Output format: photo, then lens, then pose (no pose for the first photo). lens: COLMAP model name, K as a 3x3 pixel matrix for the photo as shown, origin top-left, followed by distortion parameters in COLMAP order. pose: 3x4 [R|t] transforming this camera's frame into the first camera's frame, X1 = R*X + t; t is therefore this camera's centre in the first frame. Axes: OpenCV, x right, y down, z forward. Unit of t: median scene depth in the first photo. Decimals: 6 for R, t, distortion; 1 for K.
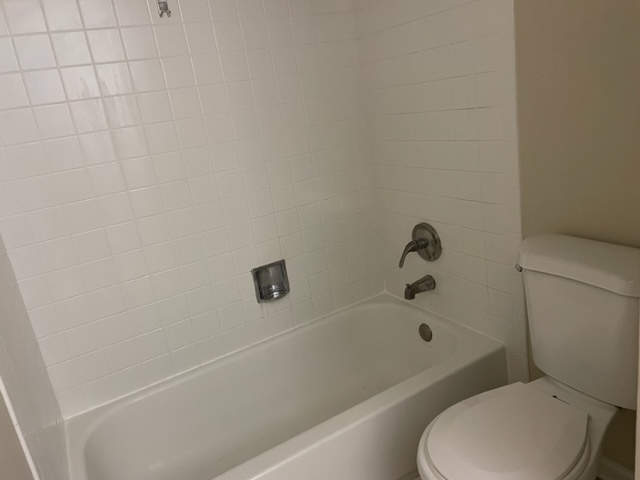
lens RADIAL K [[488.6, 0, 320.2], [0, 488.6, 239.5], [0, 0, 1]] dist [0.003130, -0.019063]
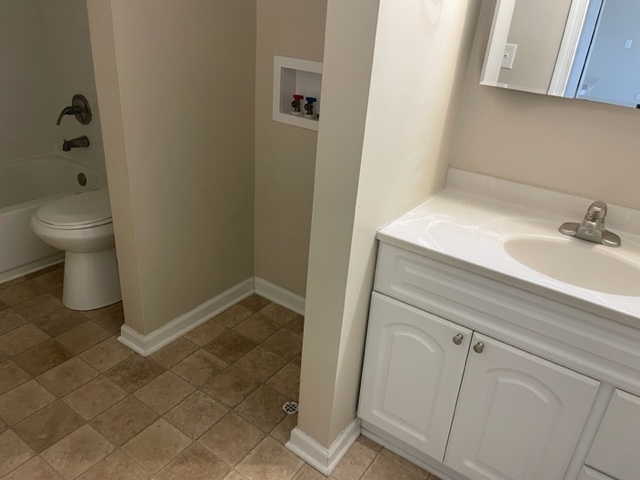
lens RADIAL K [[488.6, 0, 321.3], [0, 488.6, 239.1], [0, 0, 1]] dist [0.003130, -0.019063]
pose [[0.870029, 0.010825, 0.492882, 0.134169], [-0.085240, 0.988005, 0.128765, 0.128343], [-0.485576, -0.154042, 0.860515, -0.527247]]
